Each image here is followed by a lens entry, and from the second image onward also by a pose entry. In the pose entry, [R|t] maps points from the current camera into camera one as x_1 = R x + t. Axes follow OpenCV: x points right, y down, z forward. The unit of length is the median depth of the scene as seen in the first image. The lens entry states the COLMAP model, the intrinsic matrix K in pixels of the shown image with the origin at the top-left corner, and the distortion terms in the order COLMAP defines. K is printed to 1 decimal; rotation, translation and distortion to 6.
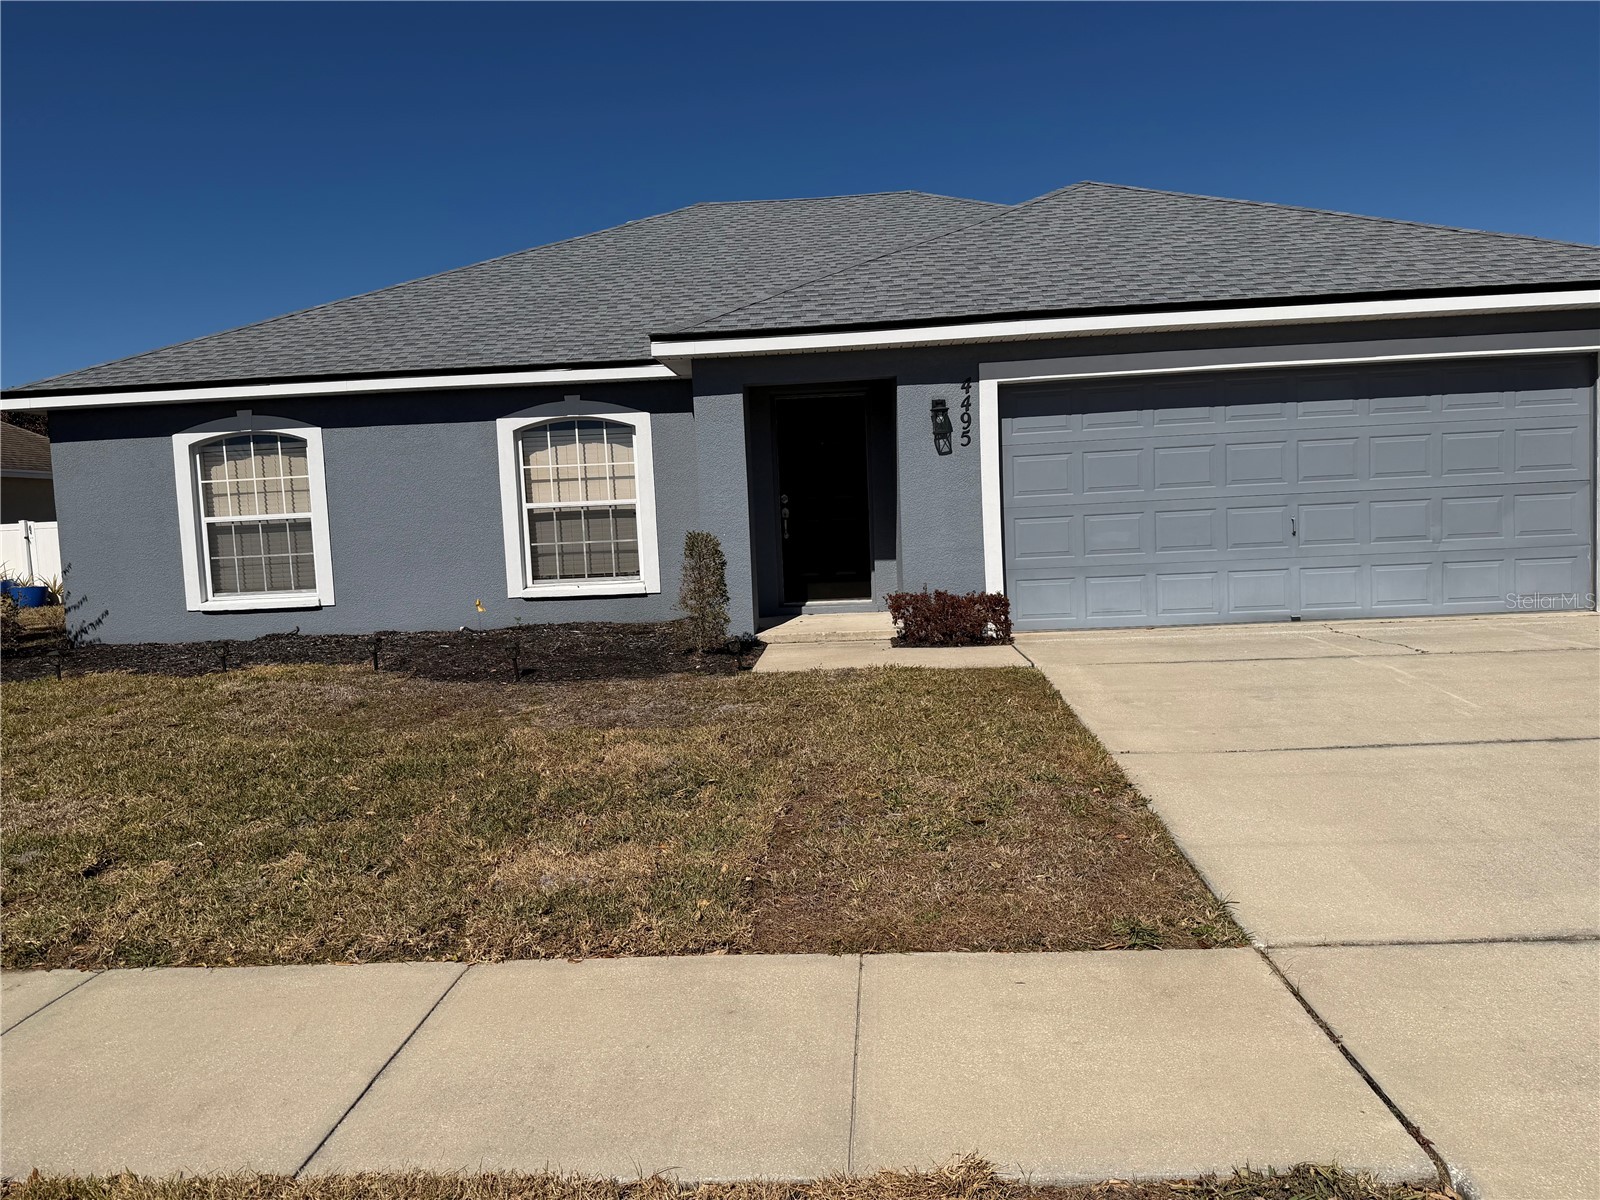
lens RADIAL K [[1146.1, 0, 786.6], [0, 1146.1, 604.7], [0, 0, 1]] dist [0.132837, -0.207741]
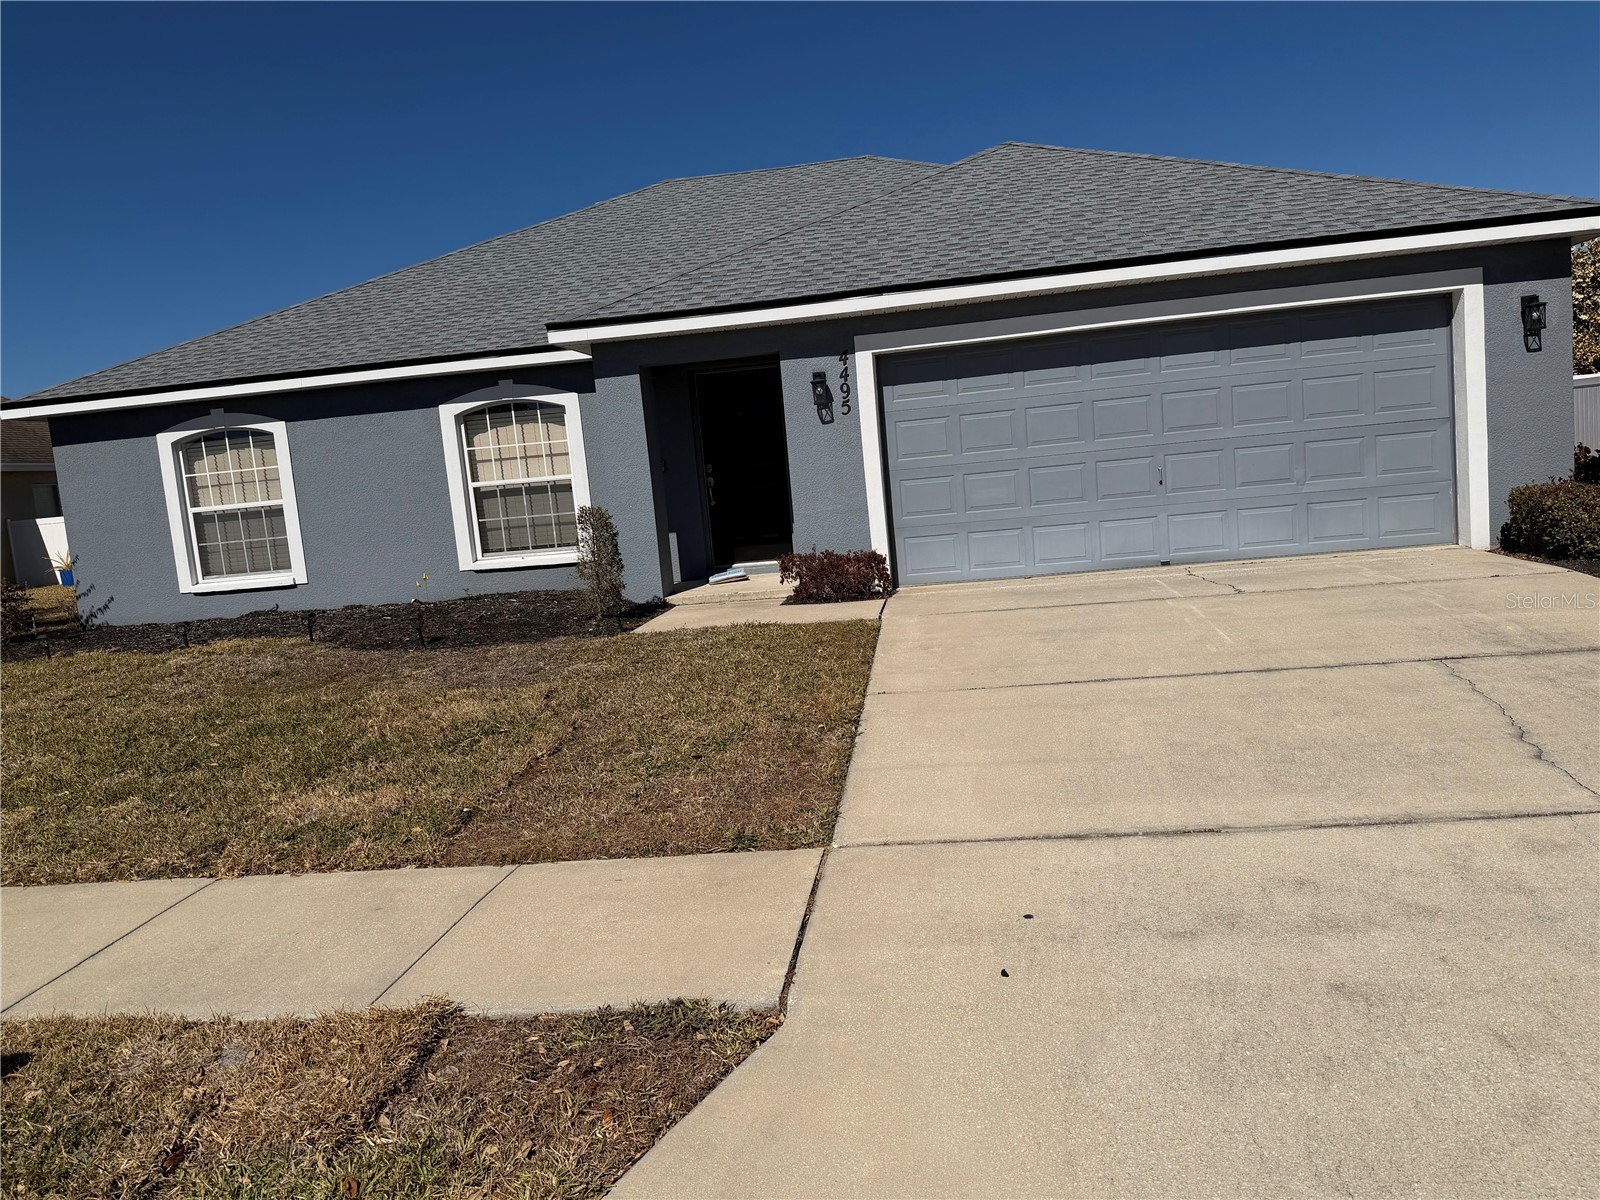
lens RADIAL K [[1140.4, 0, 790.5], [0, 1140.4, 615.0], [0, 0, 1]] dist [0.109754, -0.166533]
pose [[0.996947, -0.036149, -0.069215, 0.167411], [0.039449, 0.998120, 0.046912, -0.003495], [0.067389, -0.049499, 0.996498, -0.070650]]
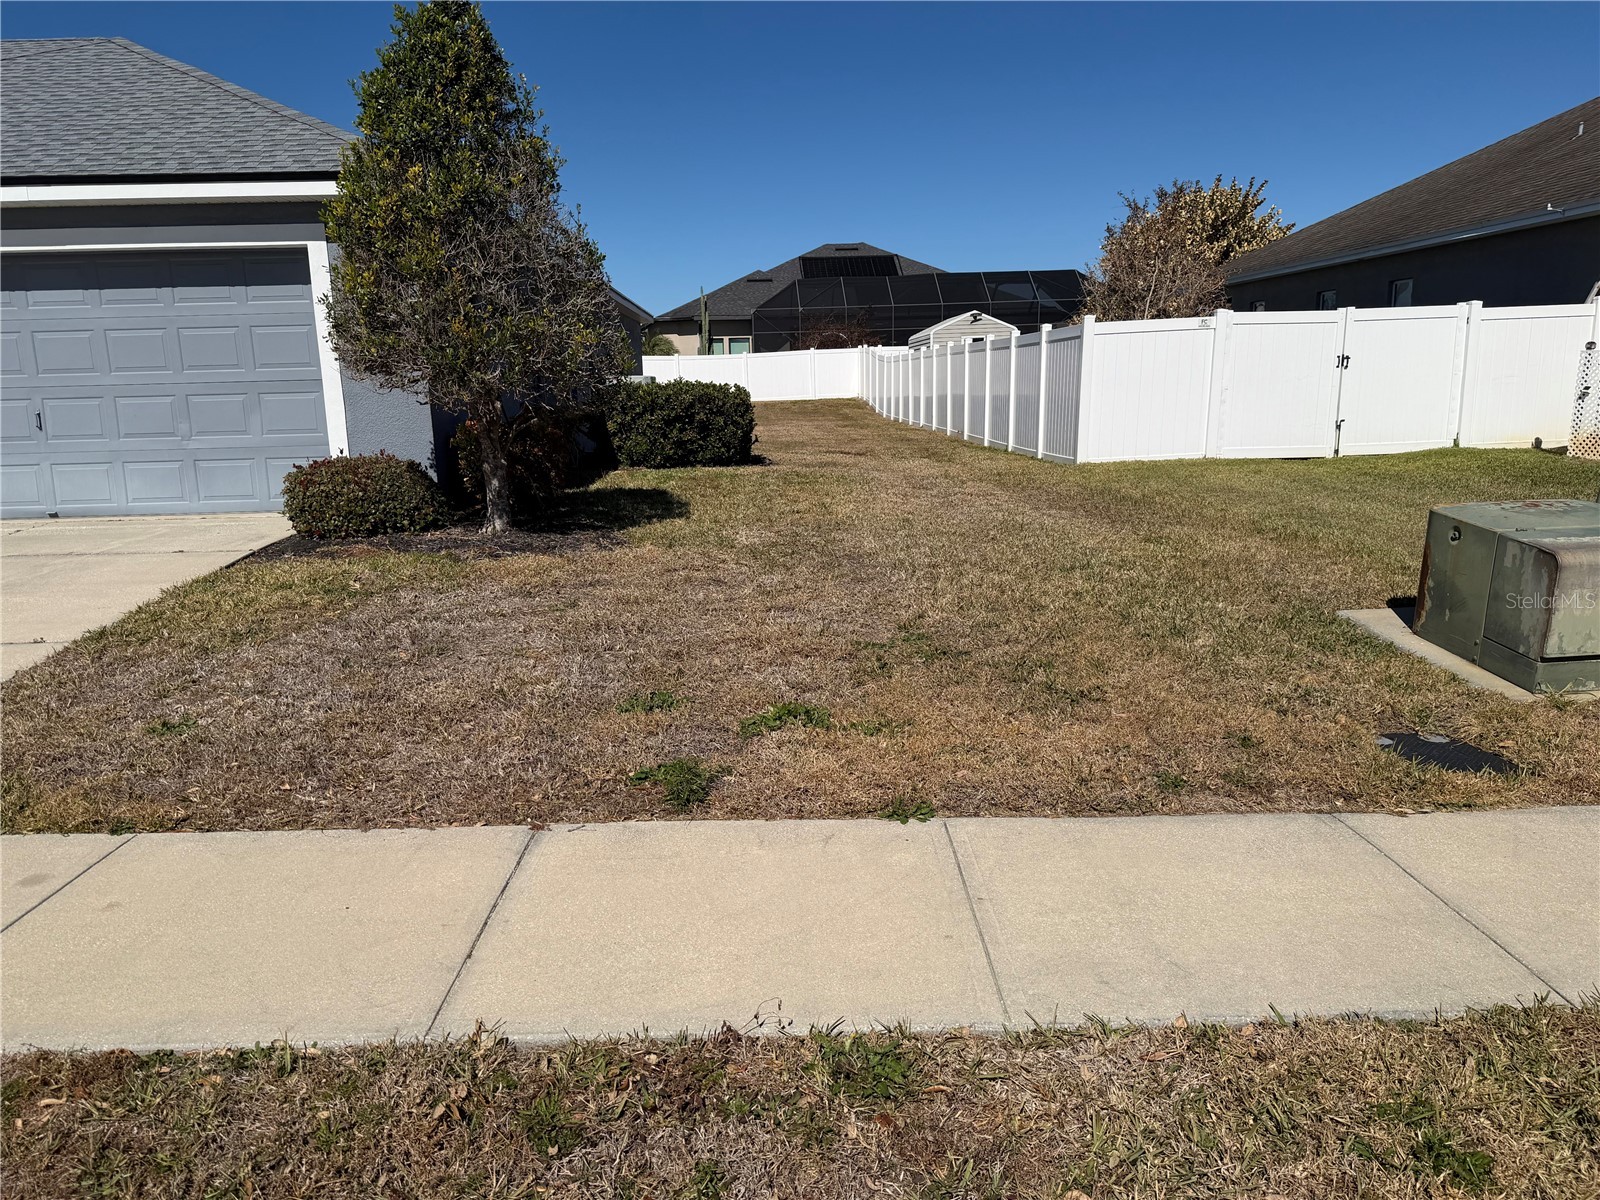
lens RADIAL K [[1146.1, 0, 786.6], [0, 1146.1, 604.7], [0, 0, 1]] dist [0.132837, -0.207741]
pose [[0.997182, 0.007338, 0.074667, 0.989604], [-0.016478, 0.992327, 0.122535, -0.044580], [-0.073195, -0.123420, 0.989651, -0.035175]]
